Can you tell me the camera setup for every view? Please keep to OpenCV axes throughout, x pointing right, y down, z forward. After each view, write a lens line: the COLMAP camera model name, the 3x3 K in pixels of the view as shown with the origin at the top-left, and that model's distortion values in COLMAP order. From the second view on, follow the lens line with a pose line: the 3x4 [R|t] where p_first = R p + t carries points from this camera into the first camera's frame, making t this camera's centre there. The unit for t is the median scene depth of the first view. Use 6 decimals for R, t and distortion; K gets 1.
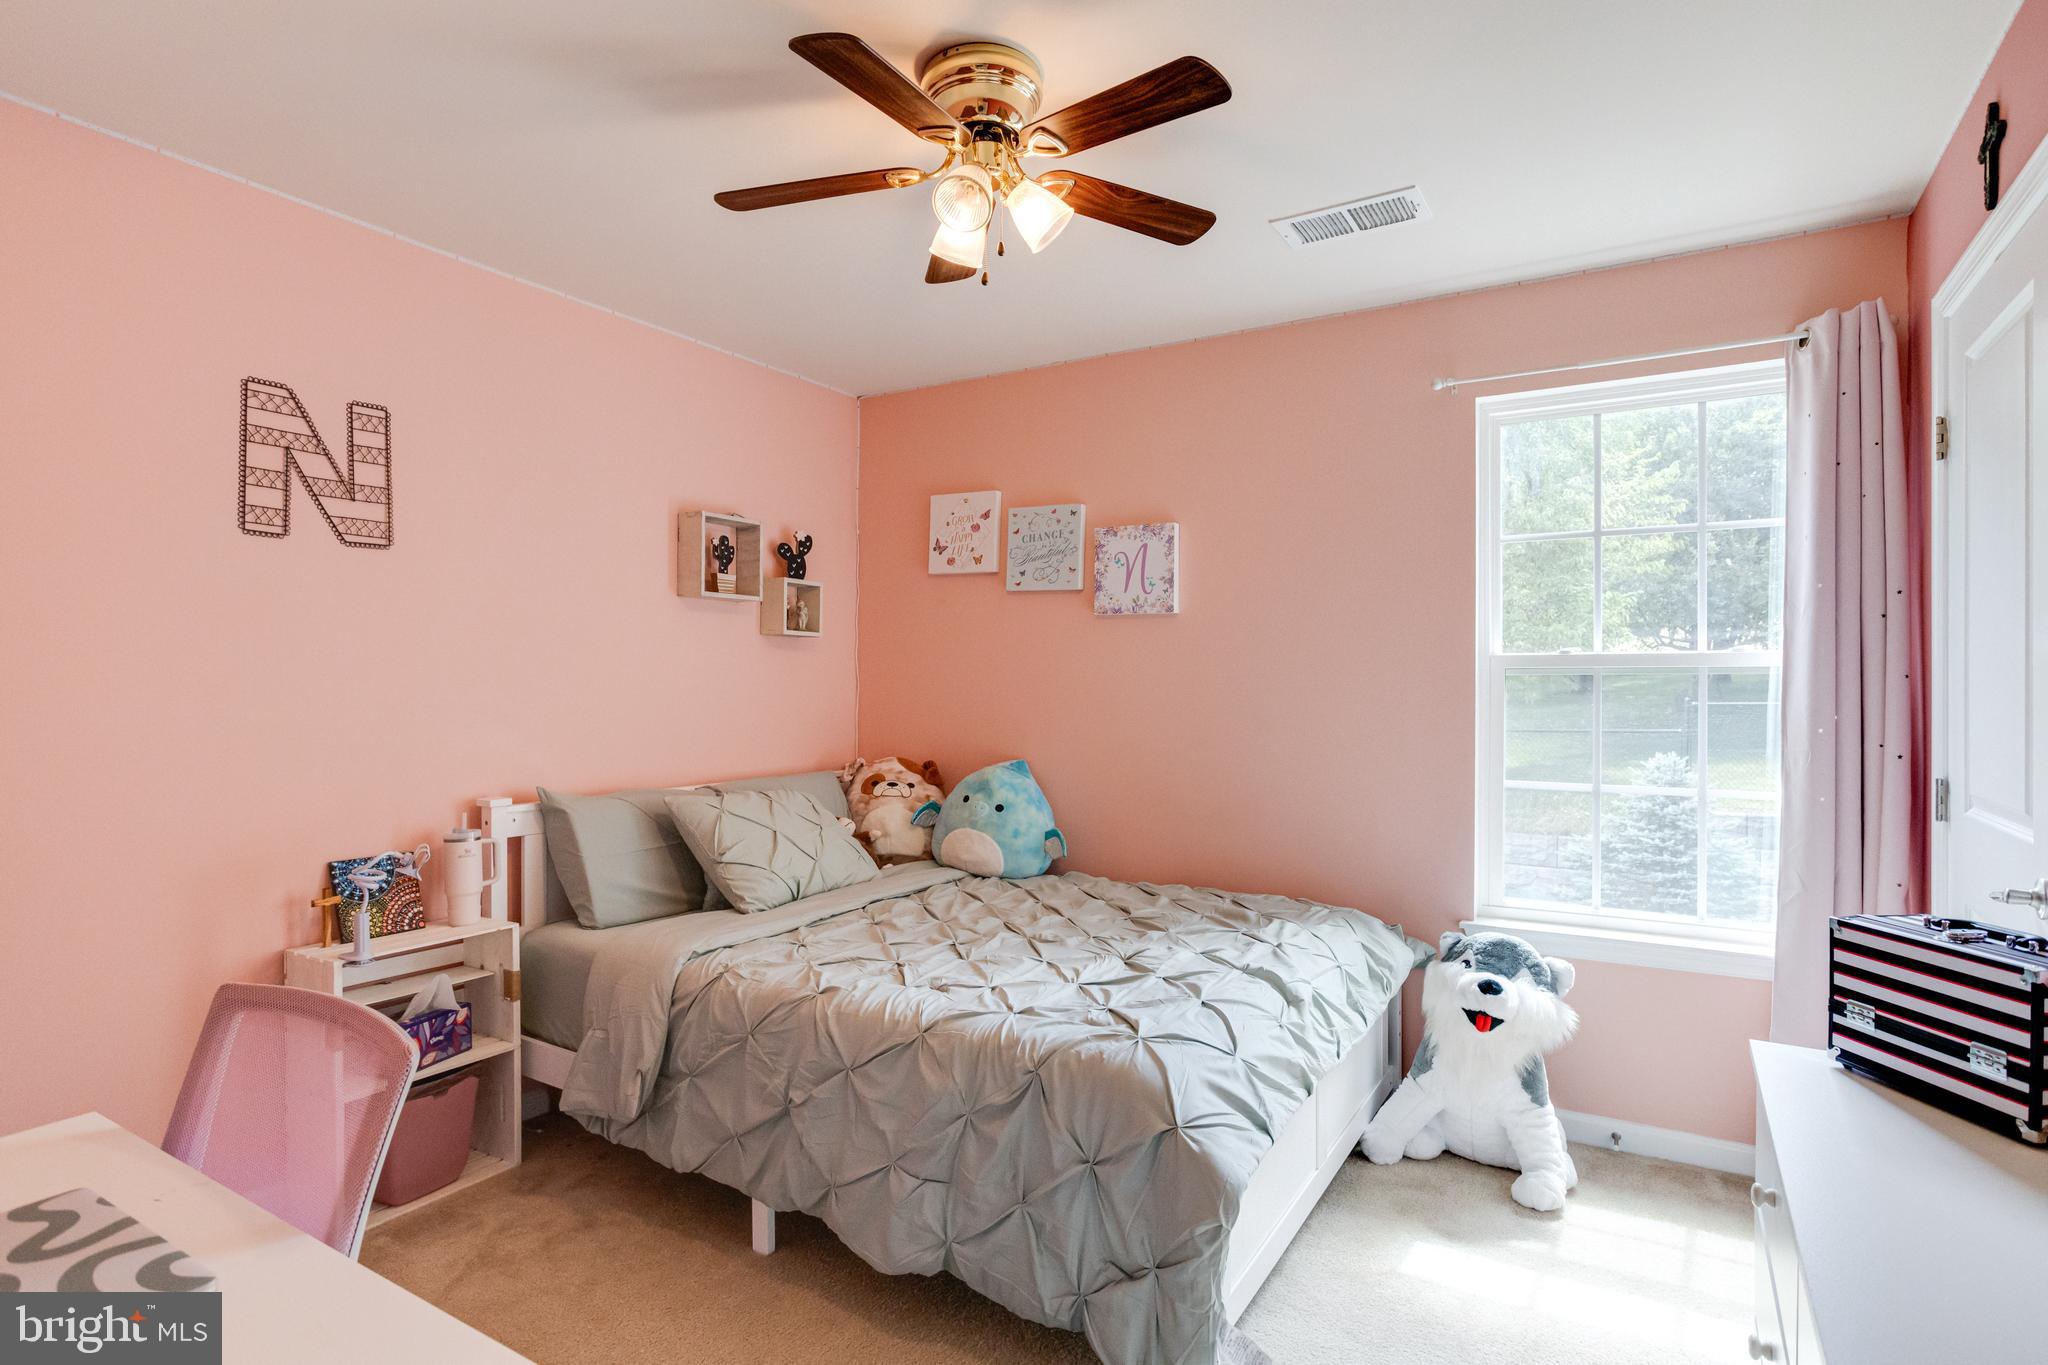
lens RADIAL K [[1012.5, 0, 1027.9], [0, 1012.5, 688.2], [0, 0, 1]] dist [-0.003743, 0.002806]
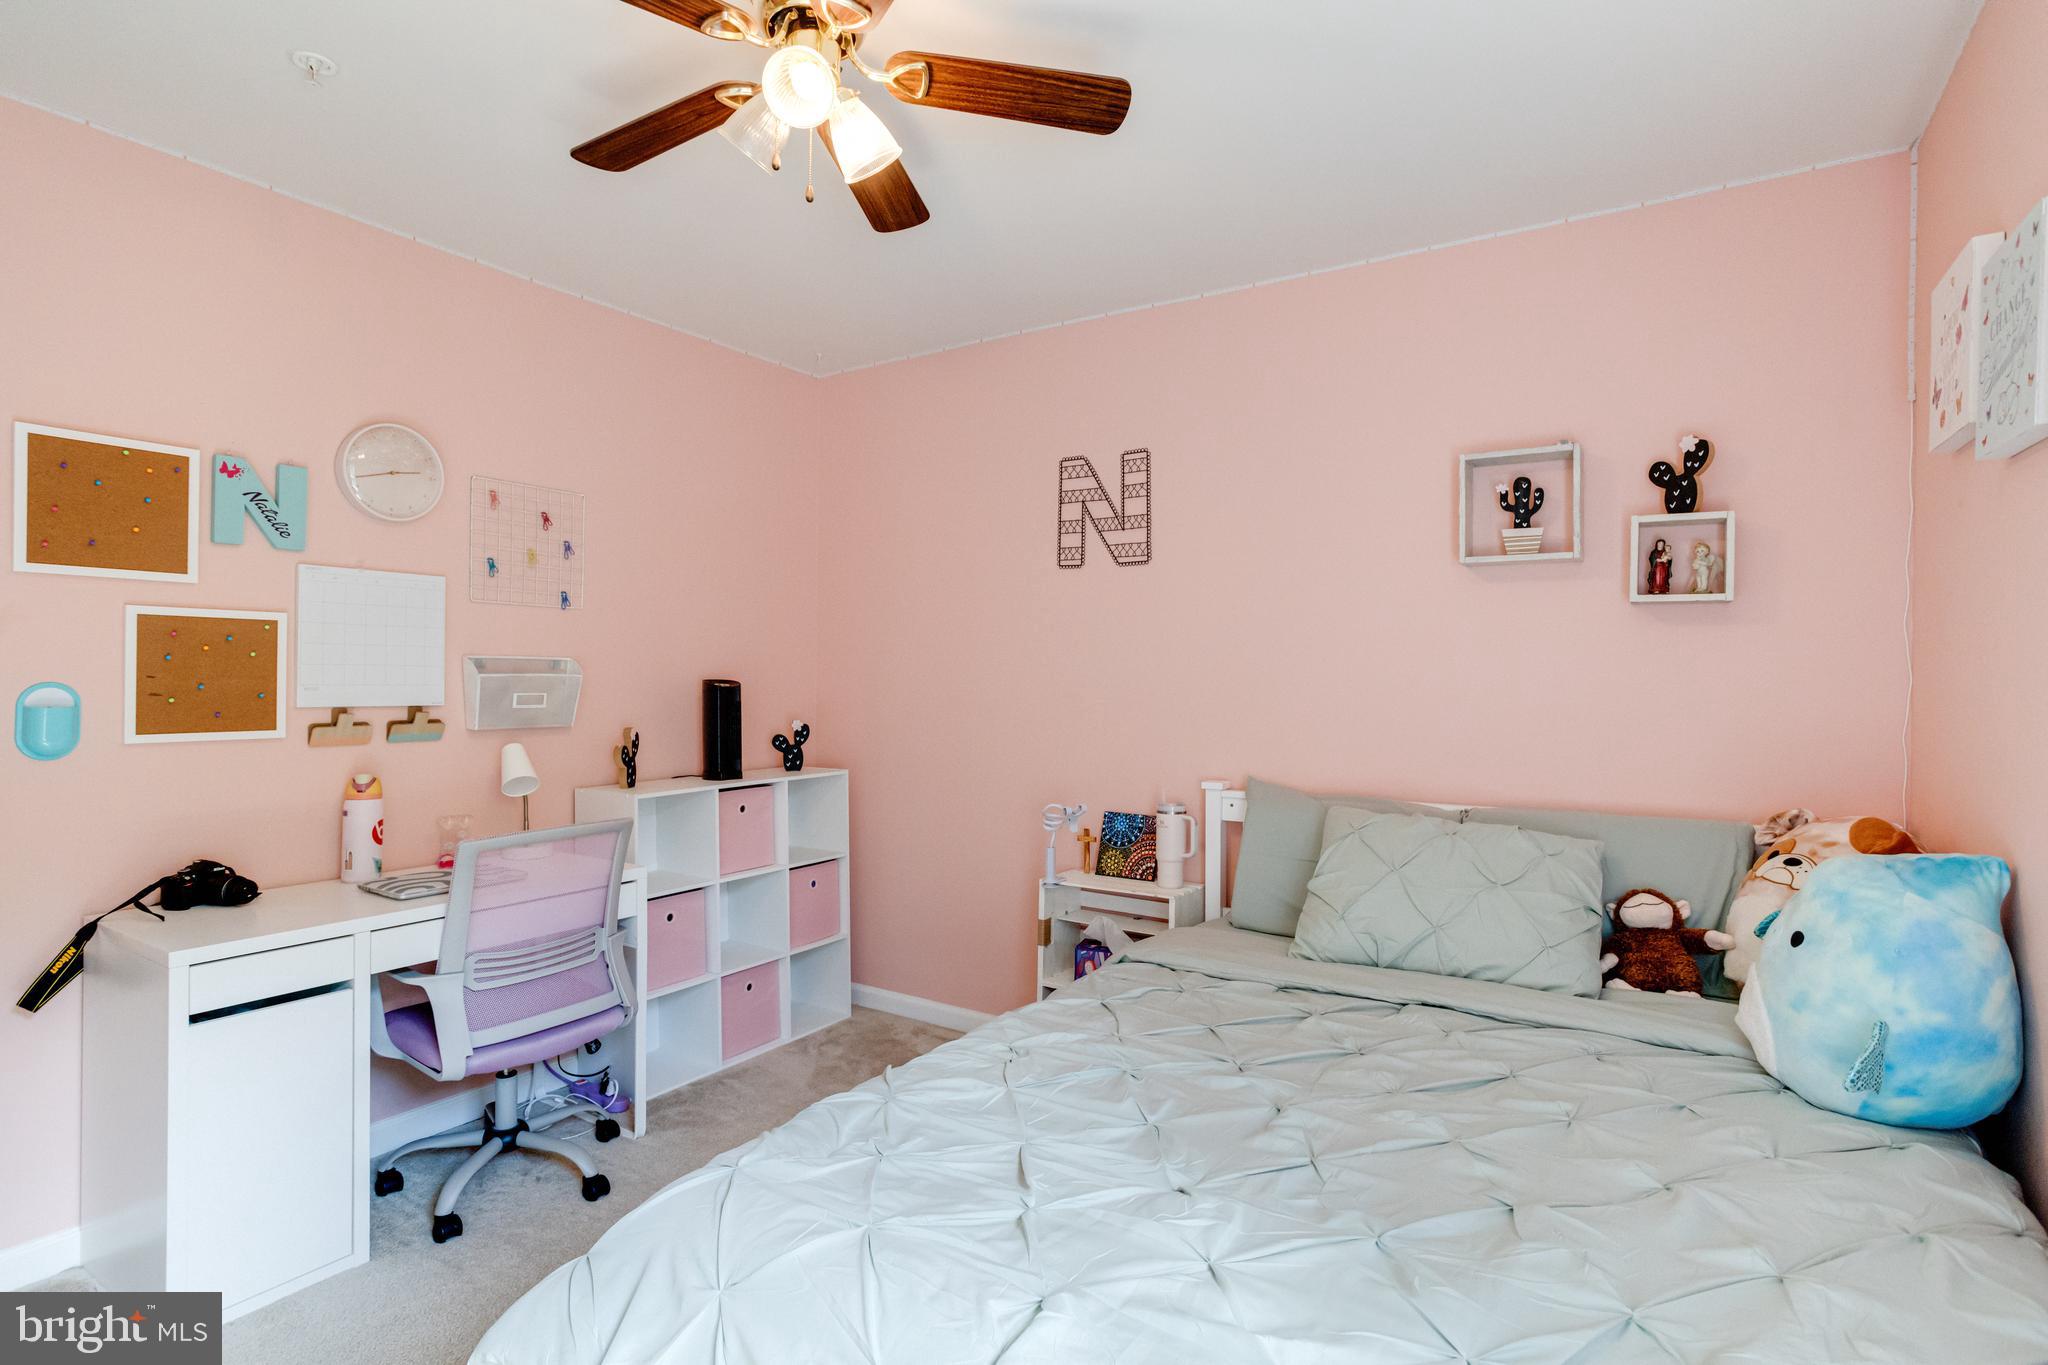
lens RADIAL K [[1012.5, 0, 1029.4], [0, 1012.5, 676.1], [0, 0, 1]] dist [-0.003743, 0.002806]
pose [[0.004133, -0.001986, -0.999989, 0.588609], [-0.013897, 0.999901, -0.002043, 0.002243], [0.999895, 0.013905, 0.004105, 0.856988]]
